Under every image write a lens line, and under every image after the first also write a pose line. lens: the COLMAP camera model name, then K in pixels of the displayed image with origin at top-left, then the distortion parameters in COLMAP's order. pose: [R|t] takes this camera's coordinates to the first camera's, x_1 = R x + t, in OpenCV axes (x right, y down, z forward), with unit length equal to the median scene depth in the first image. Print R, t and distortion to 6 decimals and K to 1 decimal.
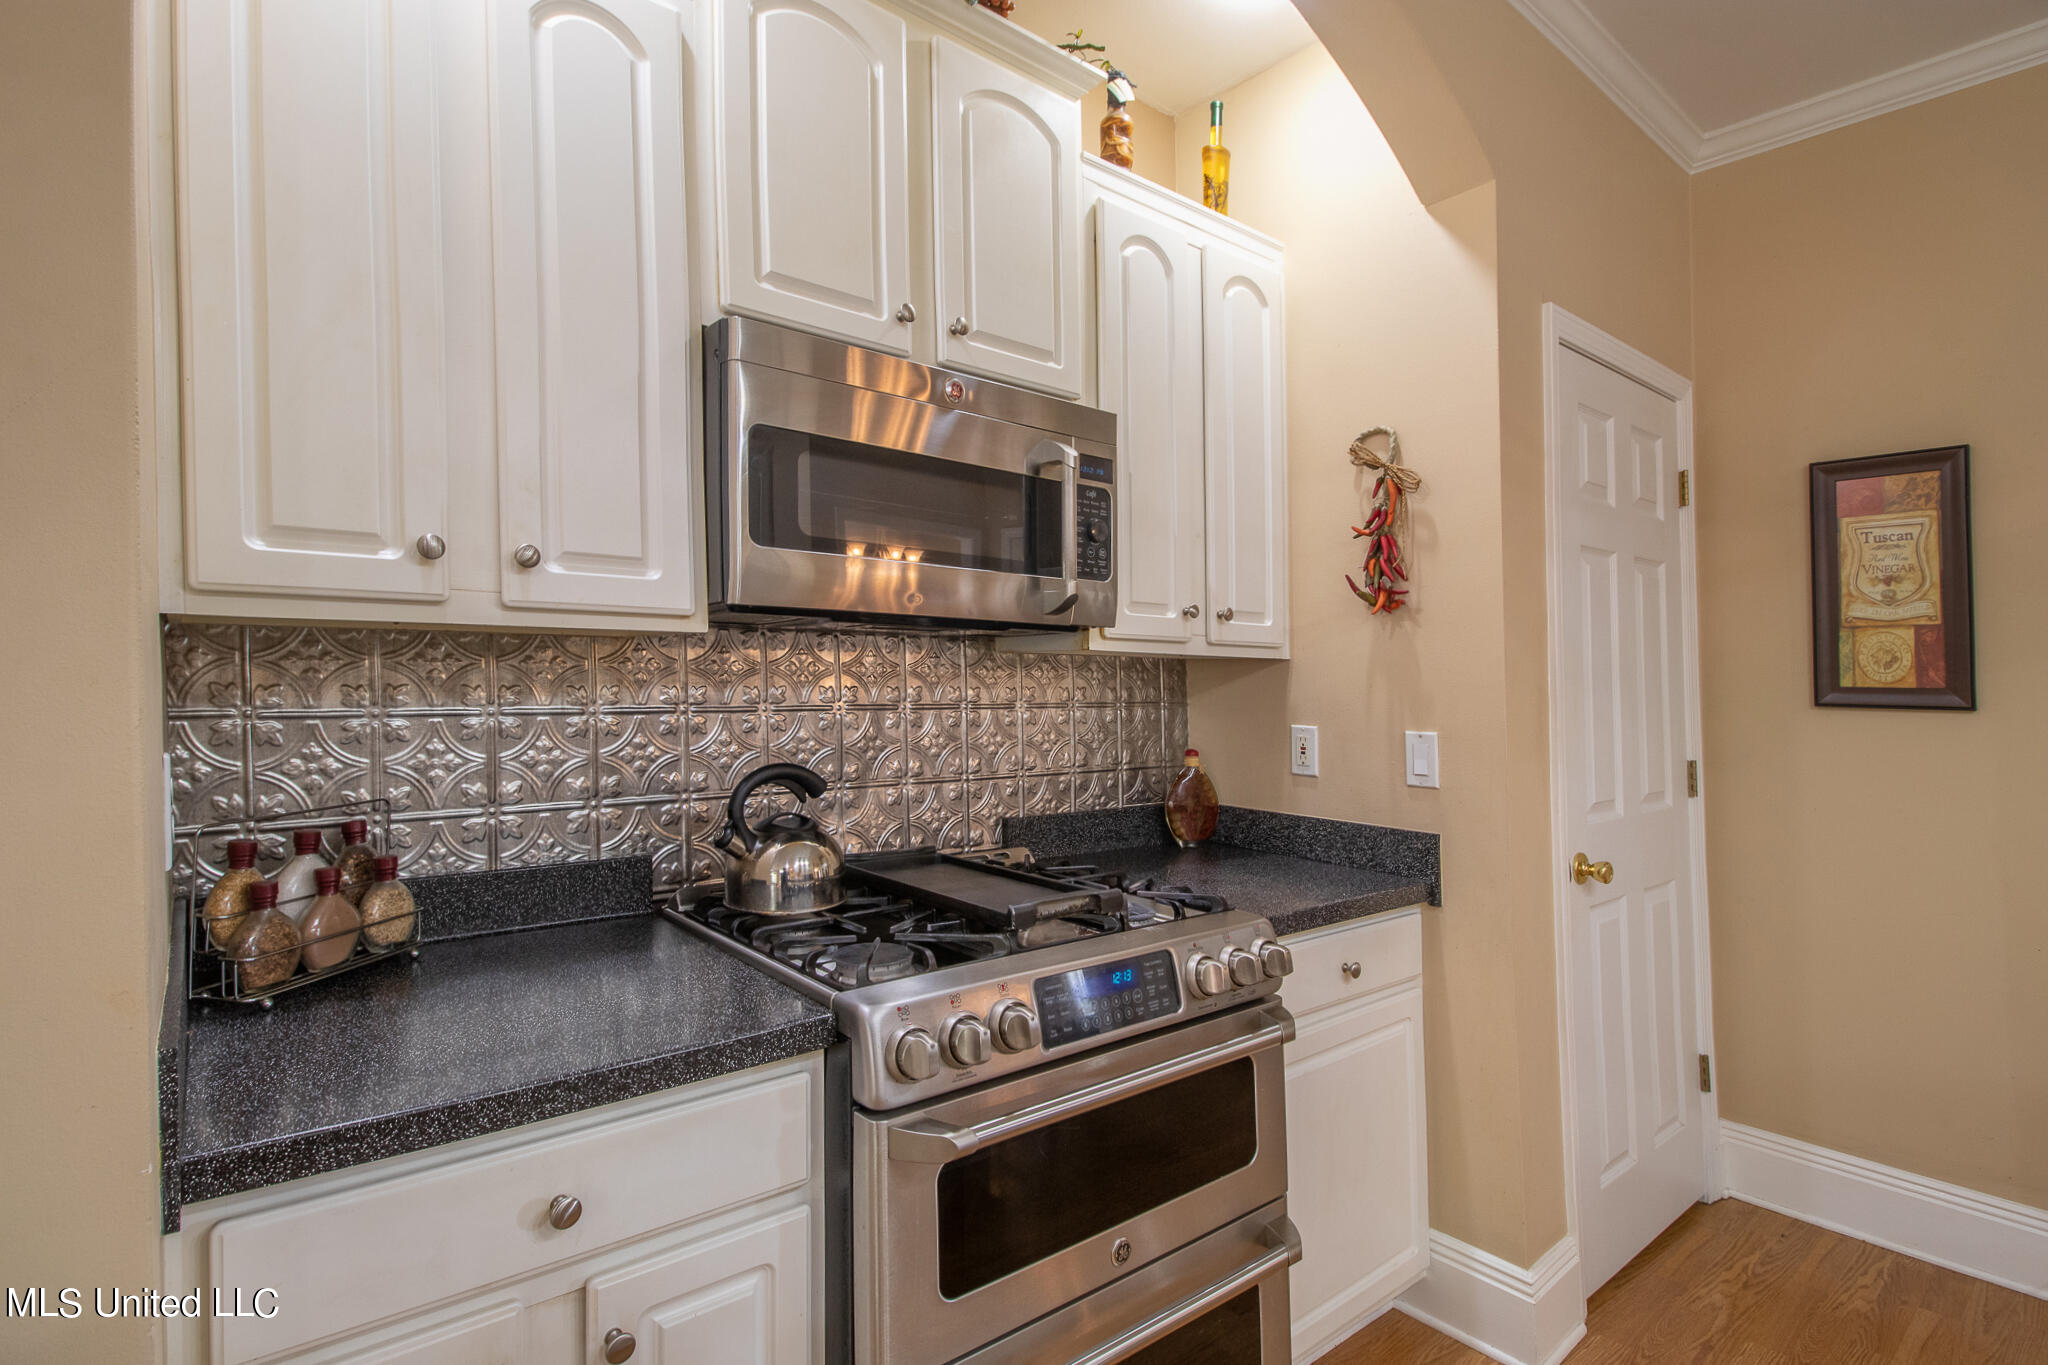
lens RADIAL K [[999.9, 0, 1012.6], [0, 999.9, 669.6], [0, 0, 1]] dist [-0.002358, -0.001225]
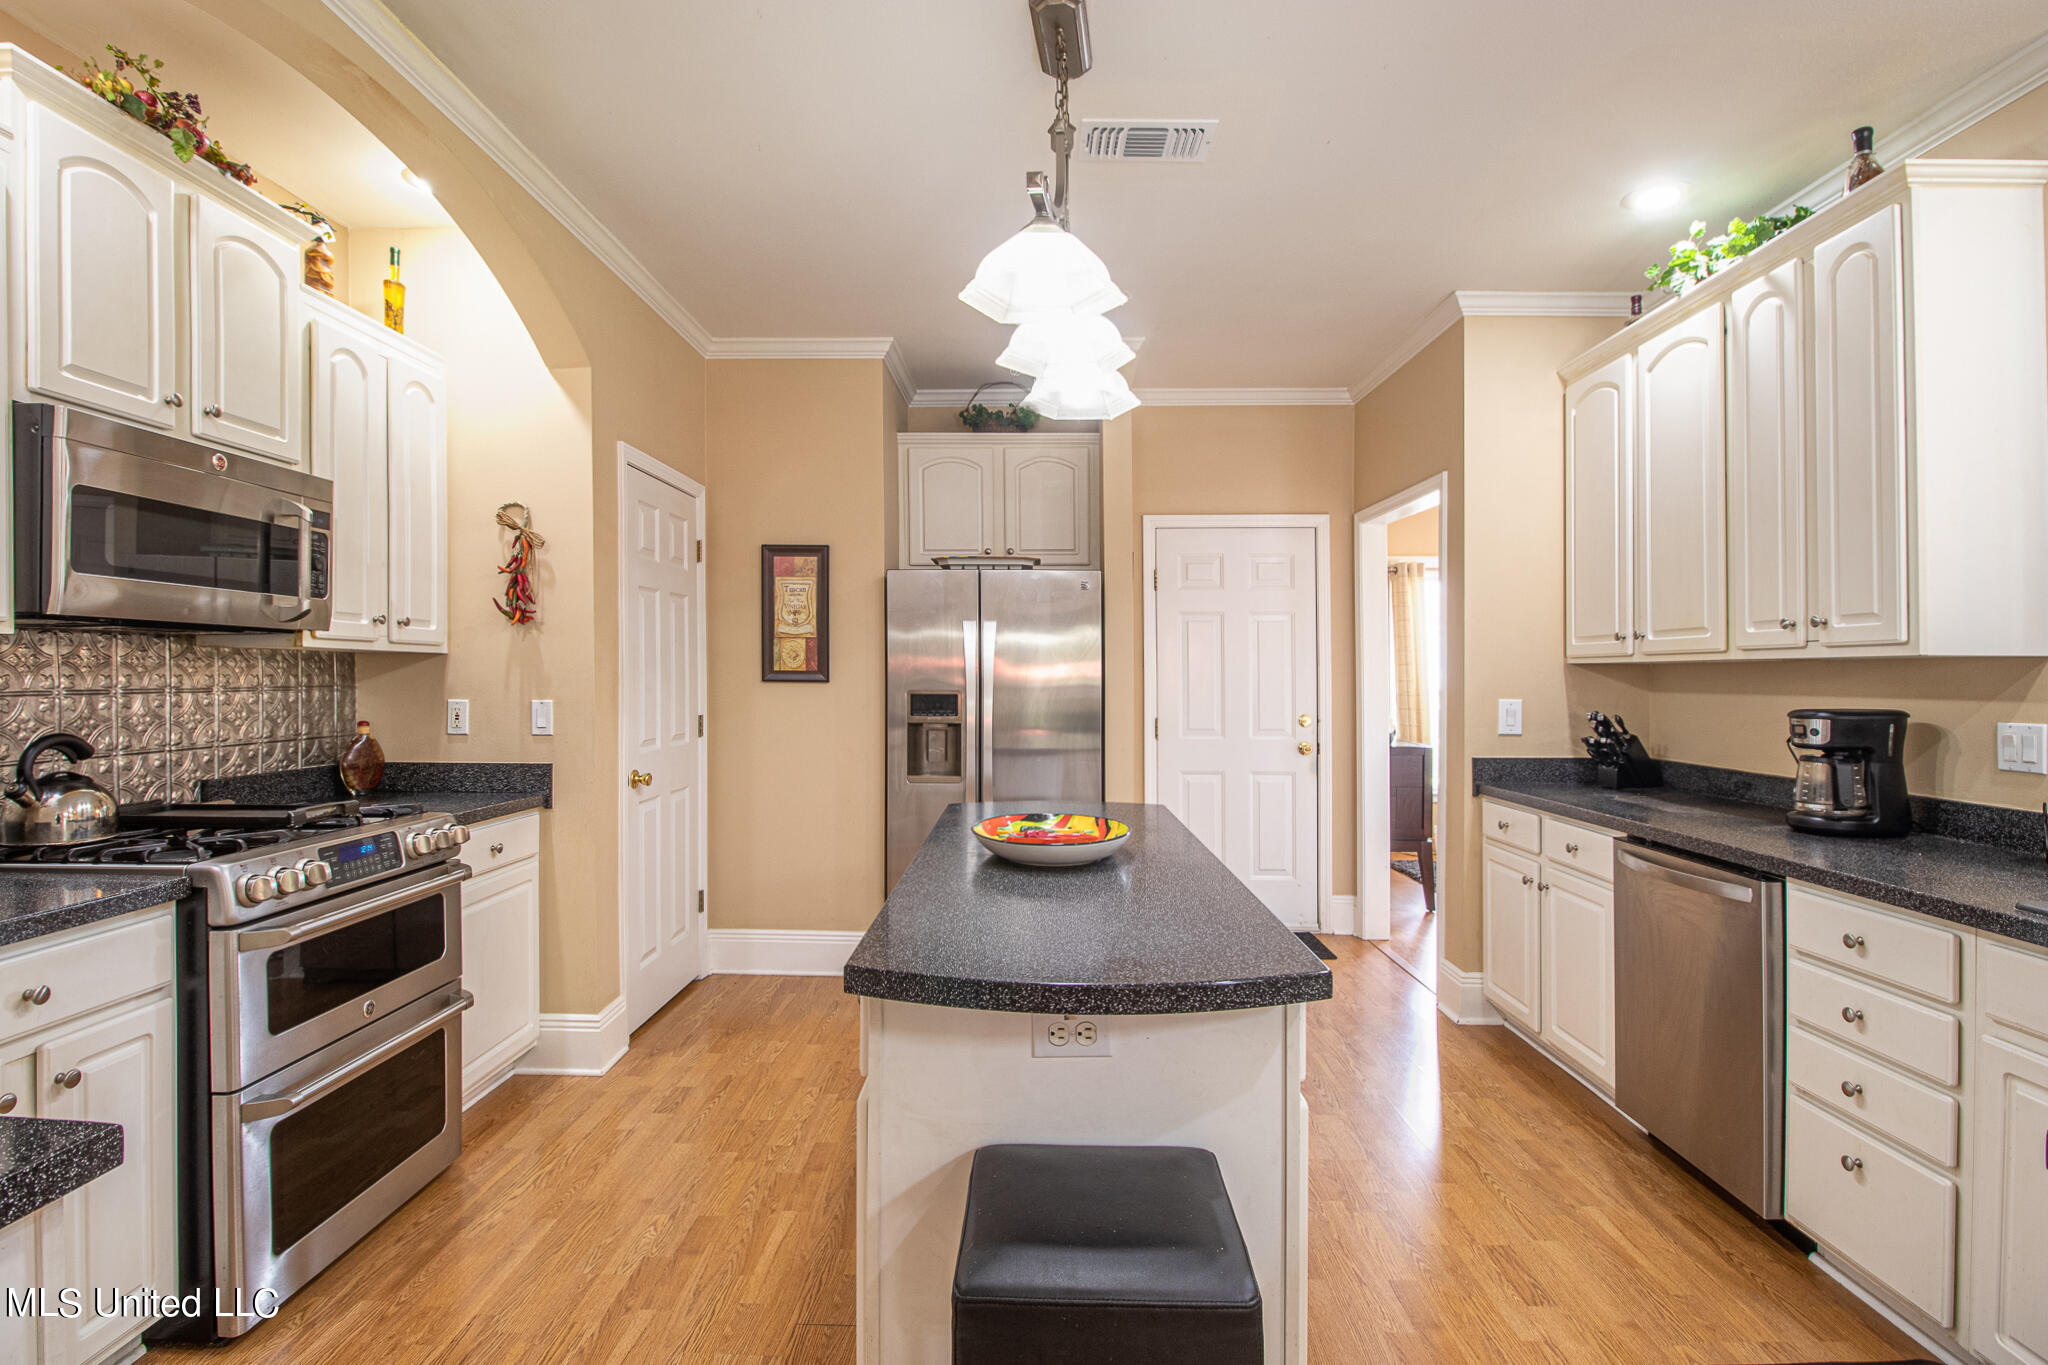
lens RADIAL K [[1049.3, 0, 1016.9], [0, 1049.3, 631.0], [0, 0, 1]] dist [0.018017, -0.001247]
pose [[0.659201, 0.022045, 0.751643, -0.343891], [-0.002304, 0.999625, -0.027297, -0.003647], [-0.751963, 0.016262, 0.659005, -0.649097]]
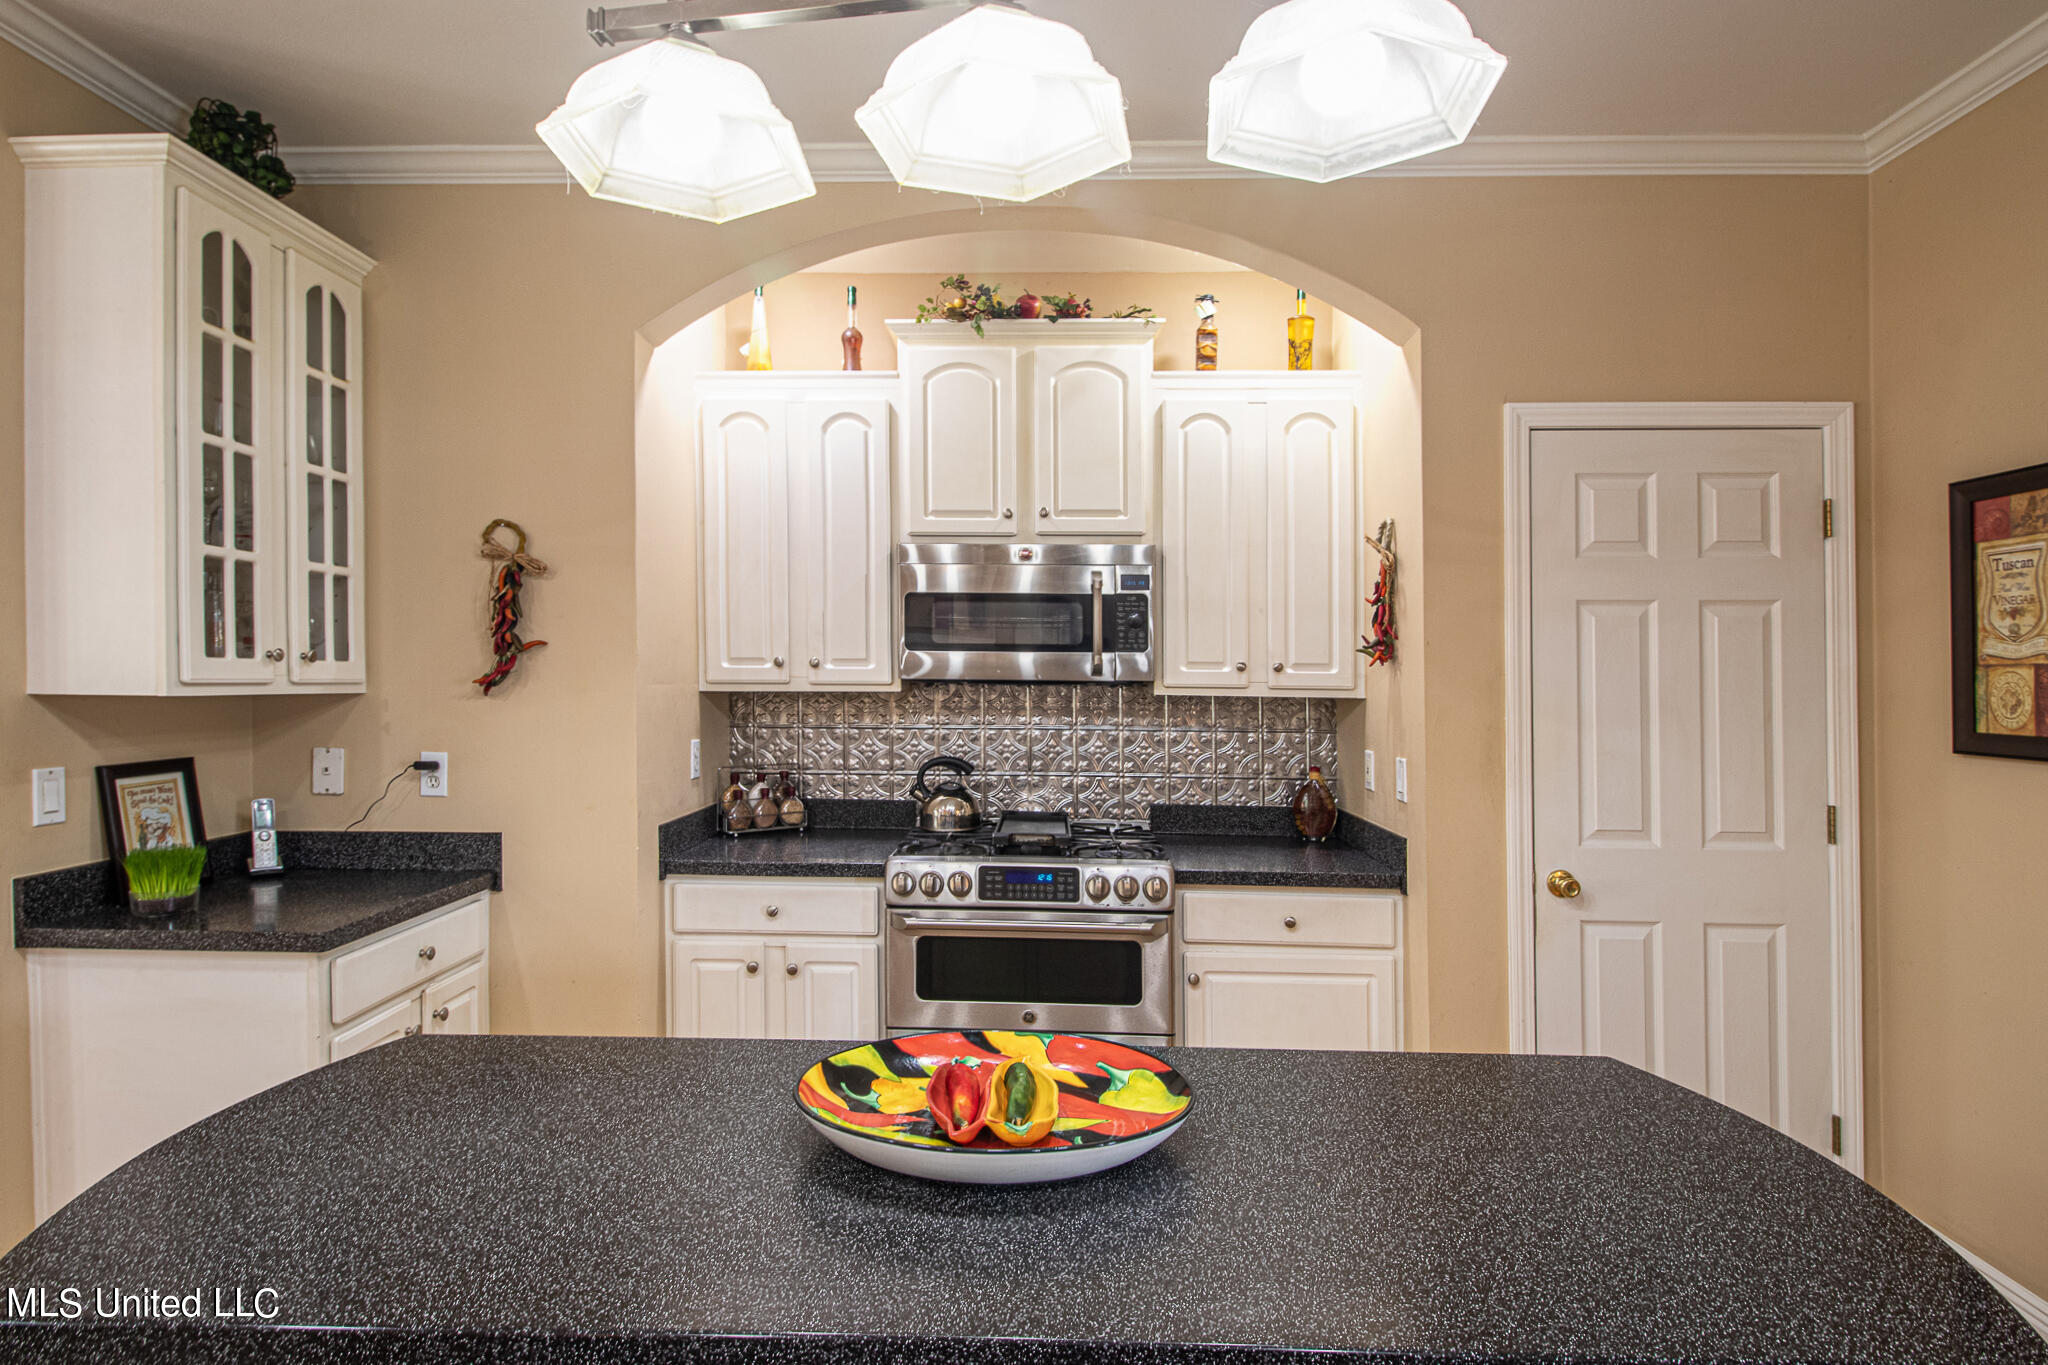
lens RADIAL K [[1046.1, 0, 1021.0], [0, 1046.1, 672.8], [0, 0, 1]] dist [0.031598, -0.000101]
pose [[0.743667, -0.011703, -0.668447, 0.942056], [0.007507, 0.999930, -0.009155, -0.038060], [0.668508, 0.001790, 0.743703, -0.323279]]
